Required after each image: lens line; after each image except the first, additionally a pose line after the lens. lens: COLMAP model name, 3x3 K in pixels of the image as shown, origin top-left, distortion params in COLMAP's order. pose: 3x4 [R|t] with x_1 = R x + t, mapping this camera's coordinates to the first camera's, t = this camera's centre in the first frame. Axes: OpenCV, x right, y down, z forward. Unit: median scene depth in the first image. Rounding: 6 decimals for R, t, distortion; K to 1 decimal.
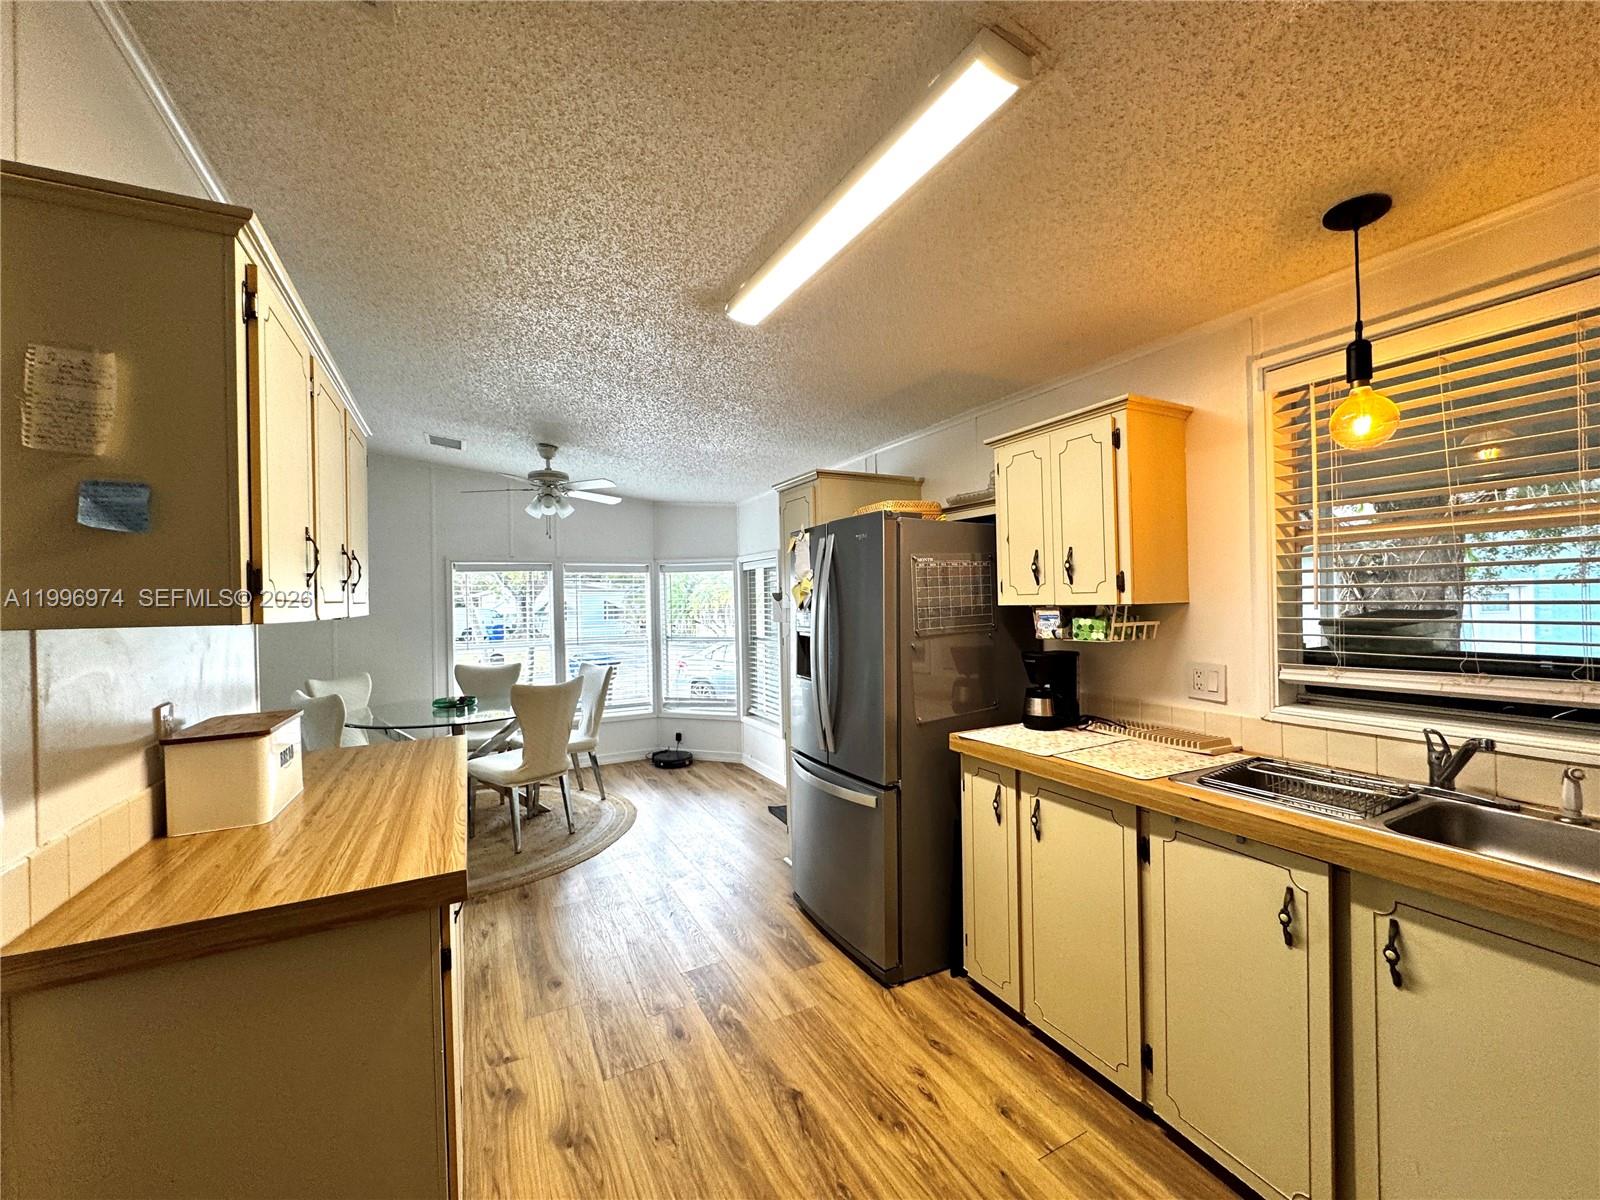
lens RADIAL K [[637.7, 0, 799.9], [0, 637.7, 599.7], [0, 0, 1]] dist [-0.003527, 0.000144]
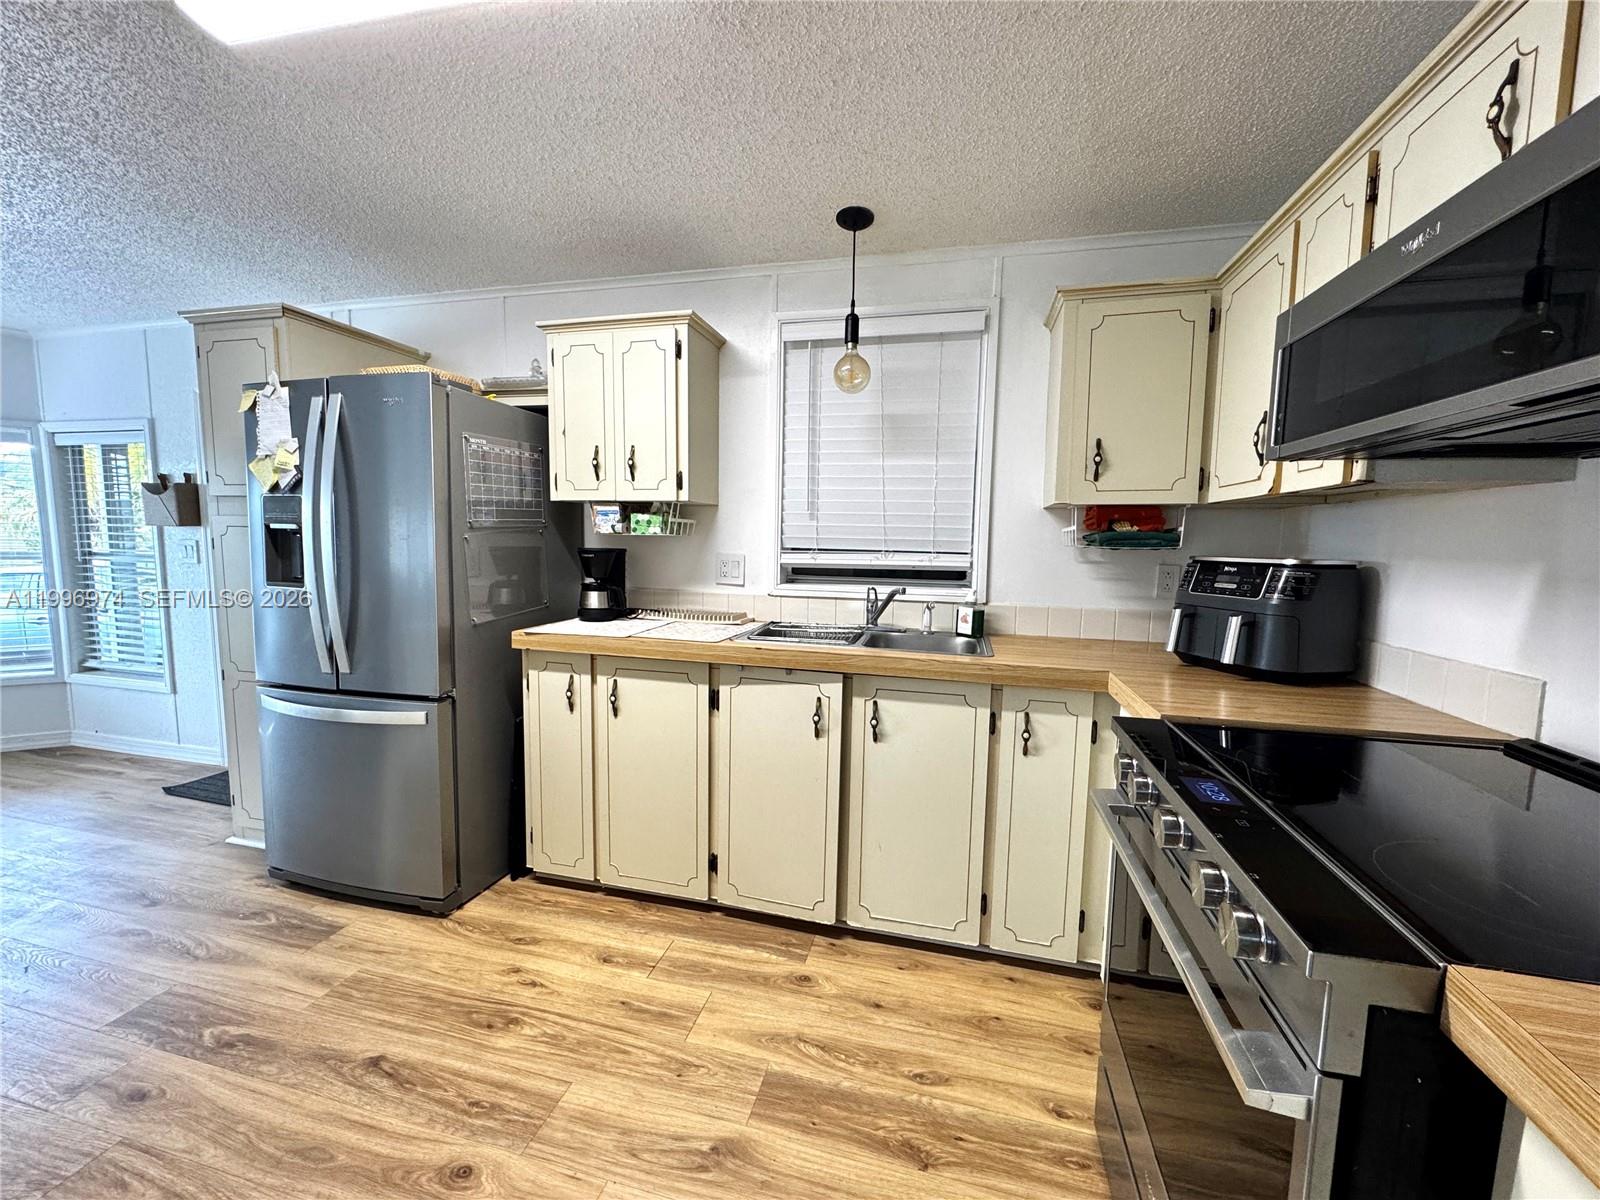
lens RADIAL K [[637.7, 0, 800.0], [0, 637.7, 599.1], [0, 0, 1]] dist [-0.003527, 0.000144]
pose [[0.664248, -0.042147, 0.746323, -0.197535], [-0.032334, 0.995855, 0.085017, 0.074511], [-0.746812, -0.080604, 0.660132, 0.072325]]
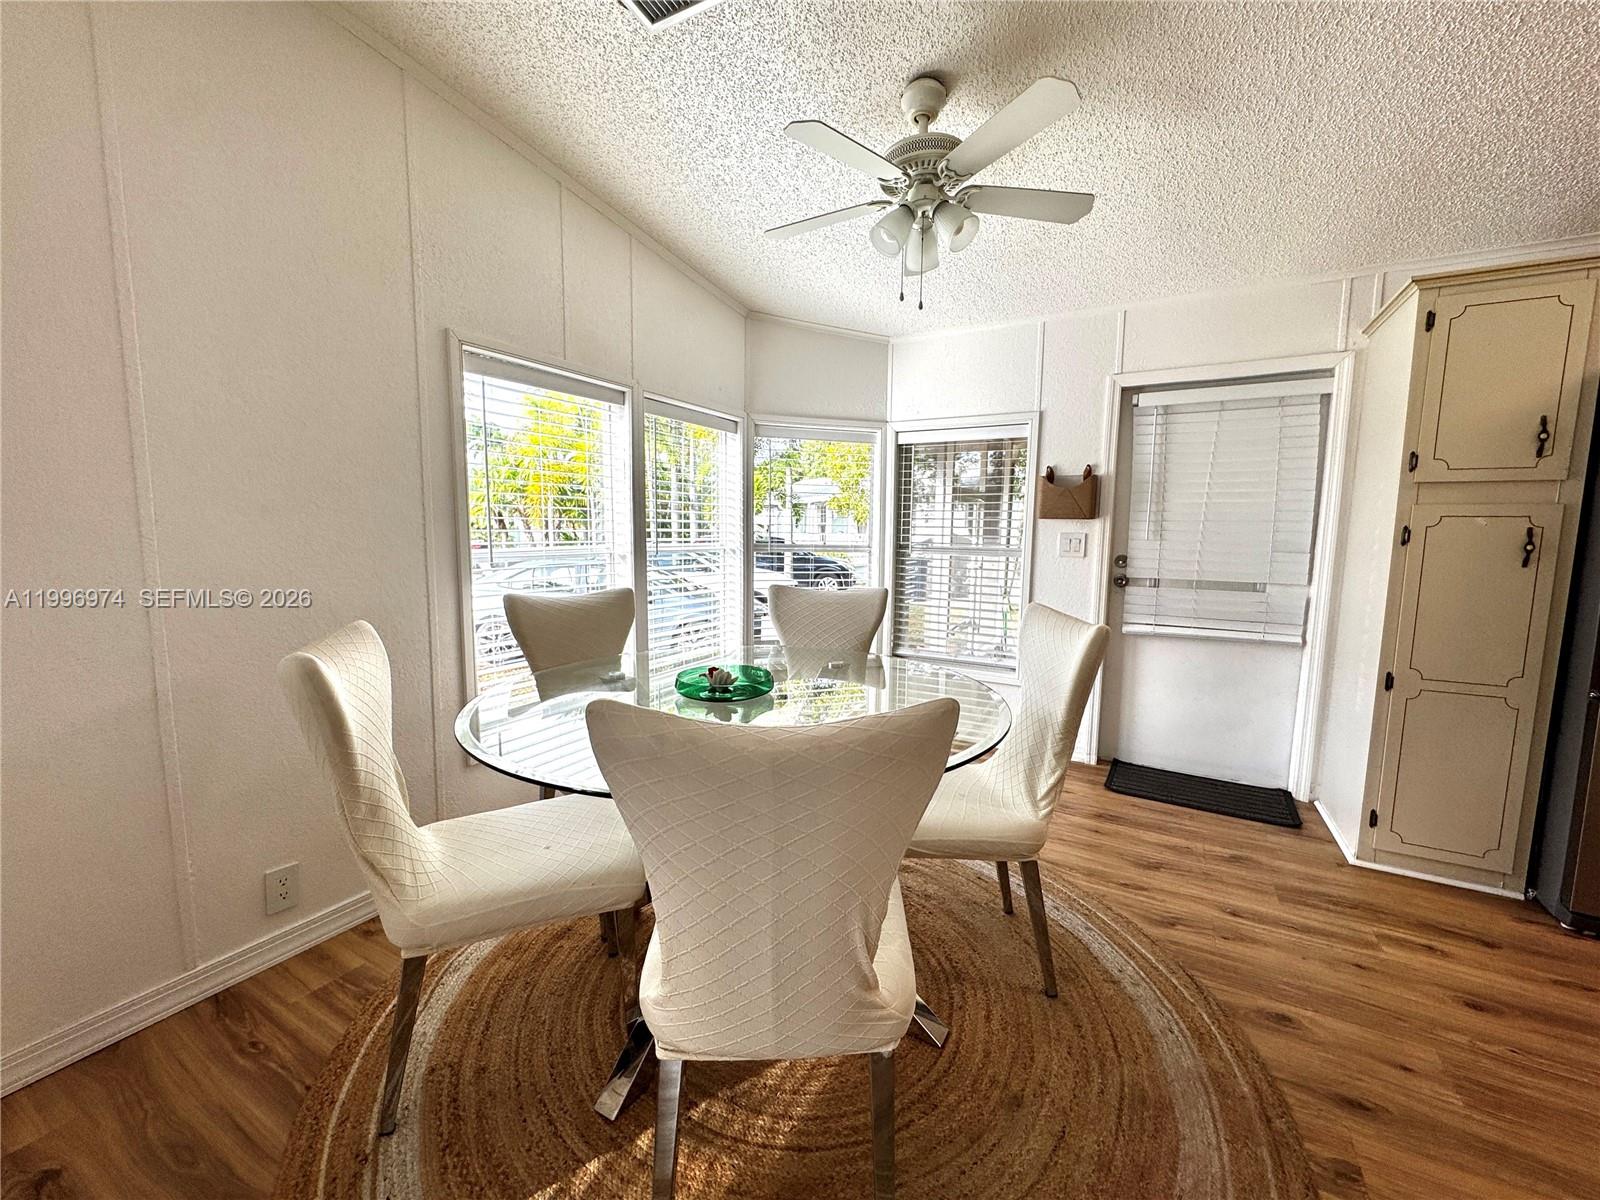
lens RADIAL K [[637.7, 0, 797.5], [0, 637.7, 600.7], [0, 0, 1]] dist [-0.003527, 0.000144]
pose [[0.846233, -0.031995, 0.531851, -1.406776], [-0.029157, 0.993919, 0.106183, 0.128794], [-0.532014, -0.105363, 0.840155, 1.265012]]
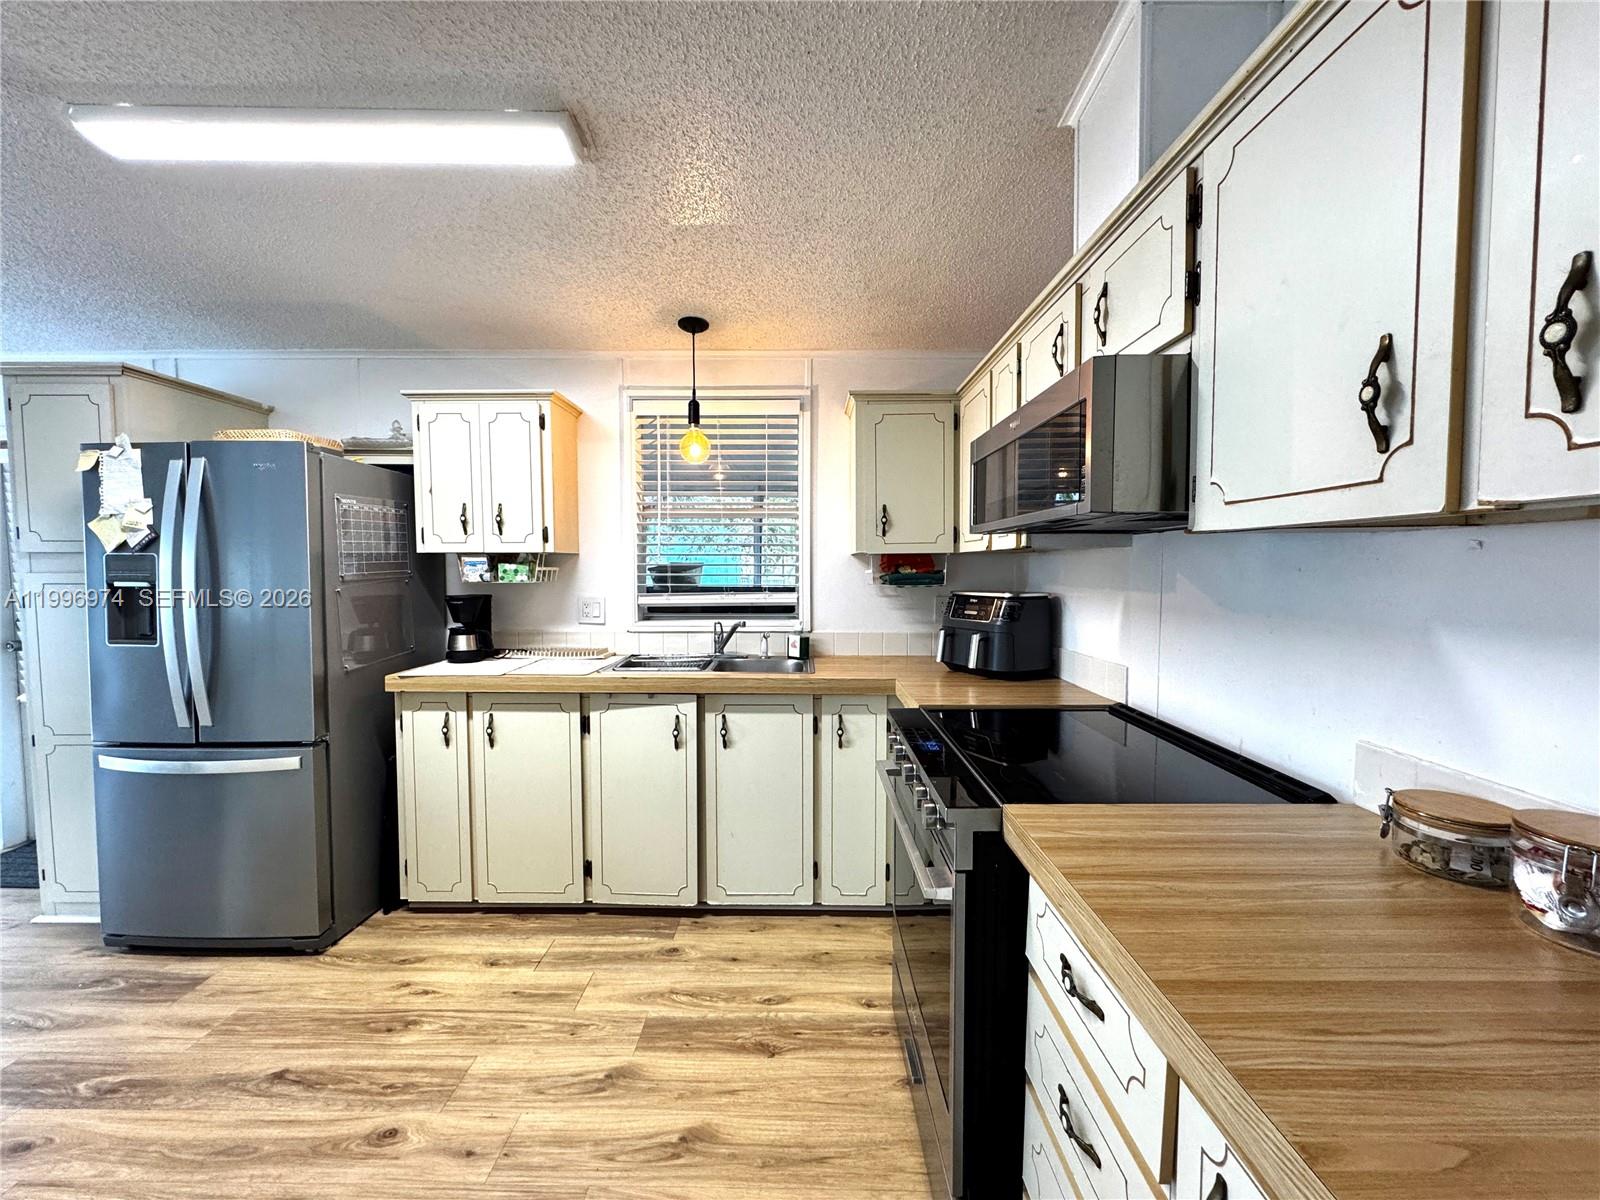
lens RADIAL K [[637.7, 0, 800.0], [0, 637.7, 598.6], [0, 0, 1]] dist [-0.003527, 0.000144]
pose [[0.468230, -0.025932, 0.883226, -0.376294], [-0.010890, 0.999324, 0.035115, 0.047830], [-0.883540, -0.026060, 0.467631, -0.056654]]
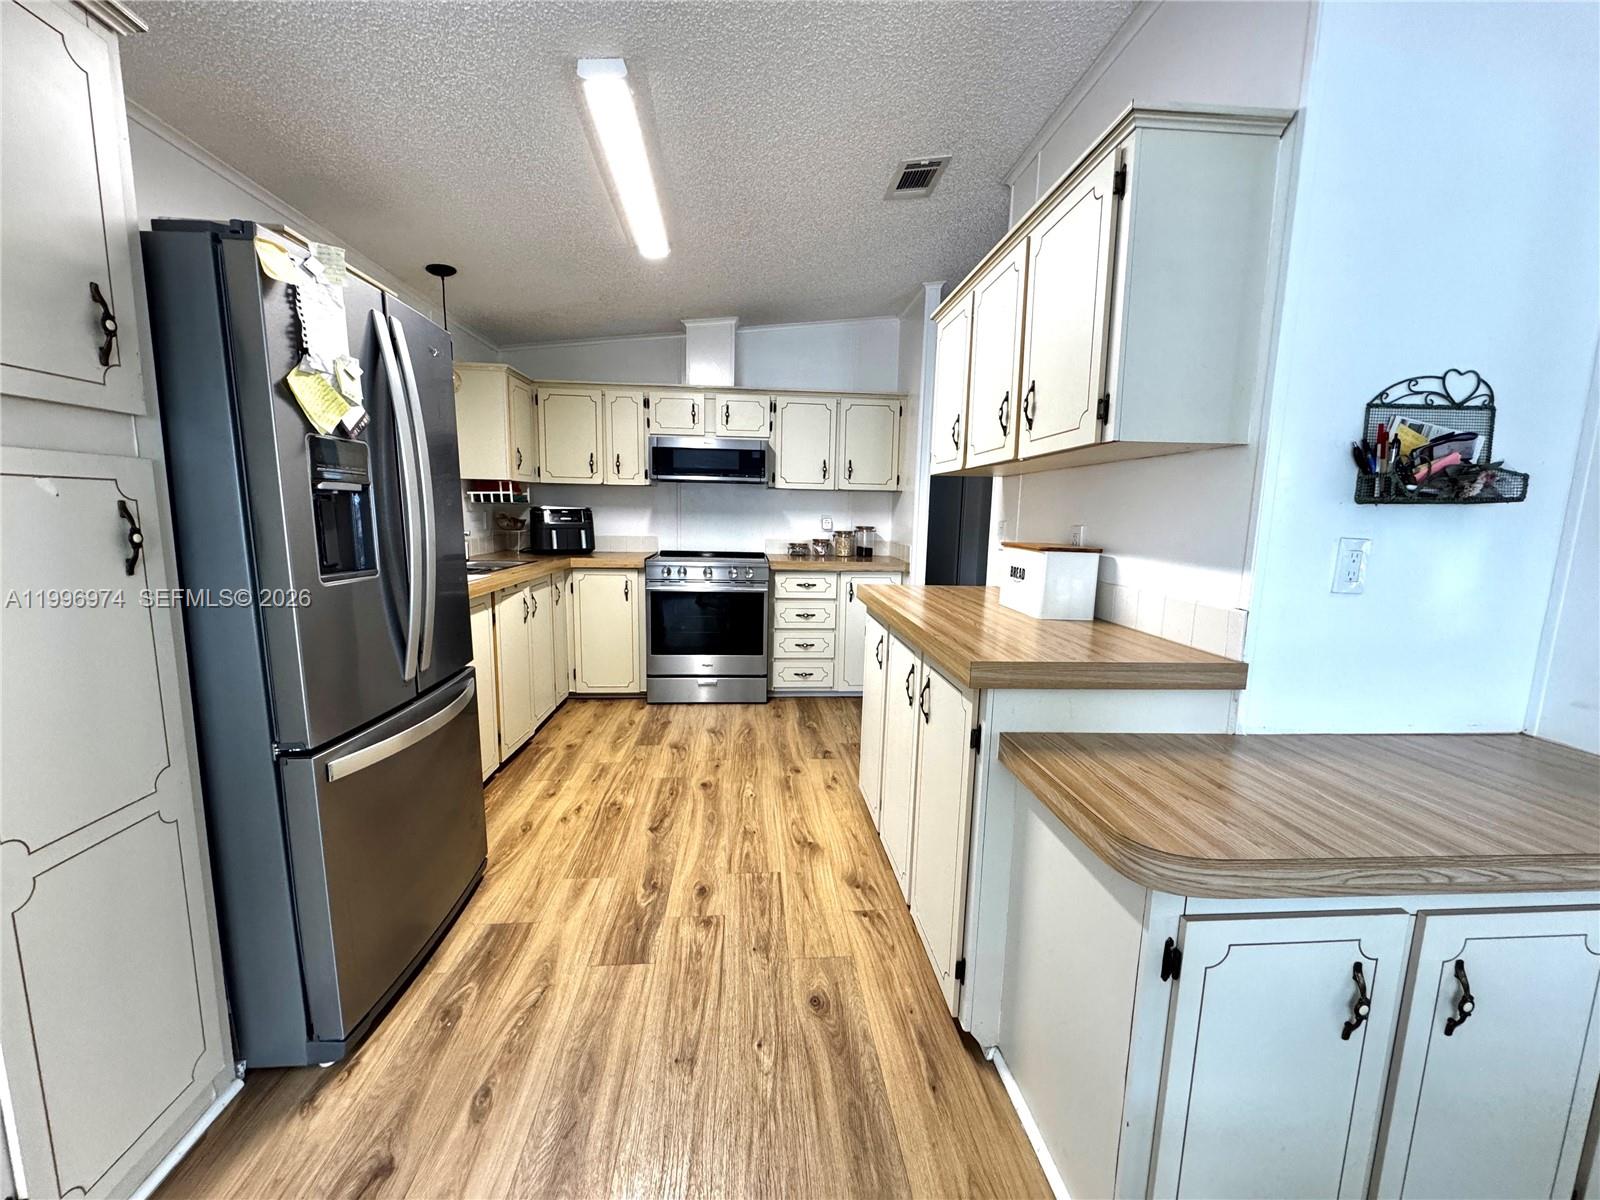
lens RADIAL K [[637.7, 0, 798.1], [0, 637.7, 595.9], [0, 0, 1]] dist [-0.003527, 0.000144]
pose [[-0.919970, -0.053621, 0.388305, -0.669910], [-0.005385, 0.992235, 0.124260, 0.098465], [-0.391953, 0.112224, -0.913115, 1.750661]]
